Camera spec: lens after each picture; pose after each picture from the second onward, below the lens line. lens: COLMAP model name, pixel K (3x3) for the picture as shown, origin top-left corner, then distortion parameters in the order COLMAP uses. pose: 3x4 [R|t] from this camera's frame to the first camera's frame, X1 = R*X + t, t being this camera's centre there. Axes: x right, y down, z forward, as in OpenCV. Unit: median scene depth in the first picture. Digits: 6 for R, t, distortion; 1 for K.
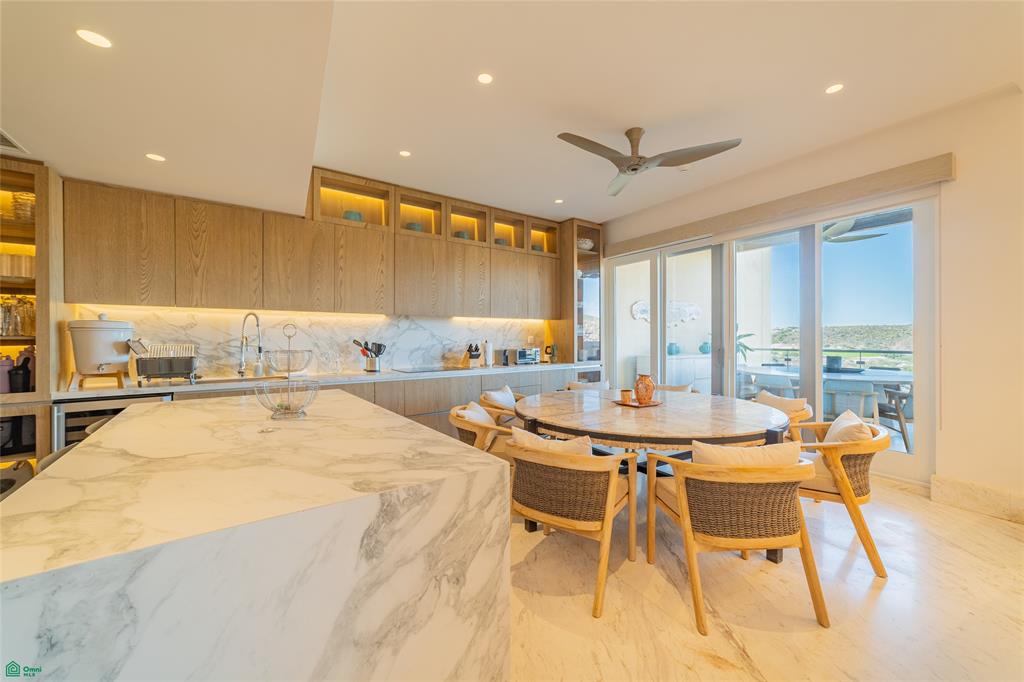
lens RADIAL K [[391.3, 0, 507.1], [0, 391.3, 338.7], [0, 0, 1]] dist [0.002554, 0.000925]
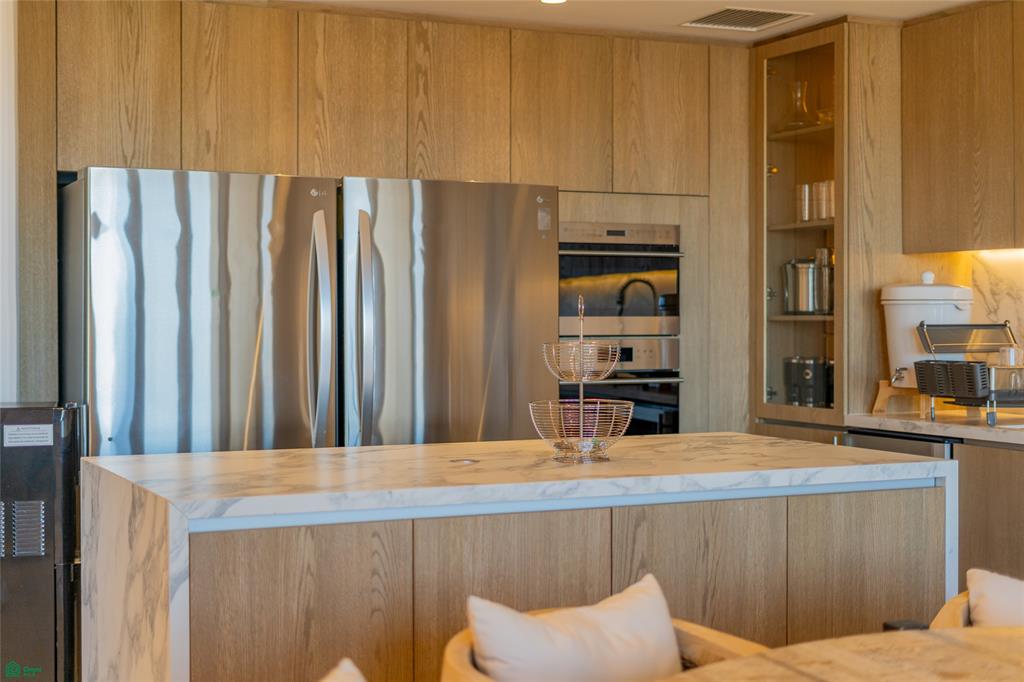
lens RADIAL K [[1533.7, 0, 511.9], [0, 1533.7, 341.3], [0, 0, 1]] dist [-0.138423, 0.000000]
pose [[-0.186467, 0.010821, -0.982402, 0.663718], [0.001370, 0.999941, 0.010754, 0.003371], [0.982460, 0.000659, -0.186471, 0.553469]]
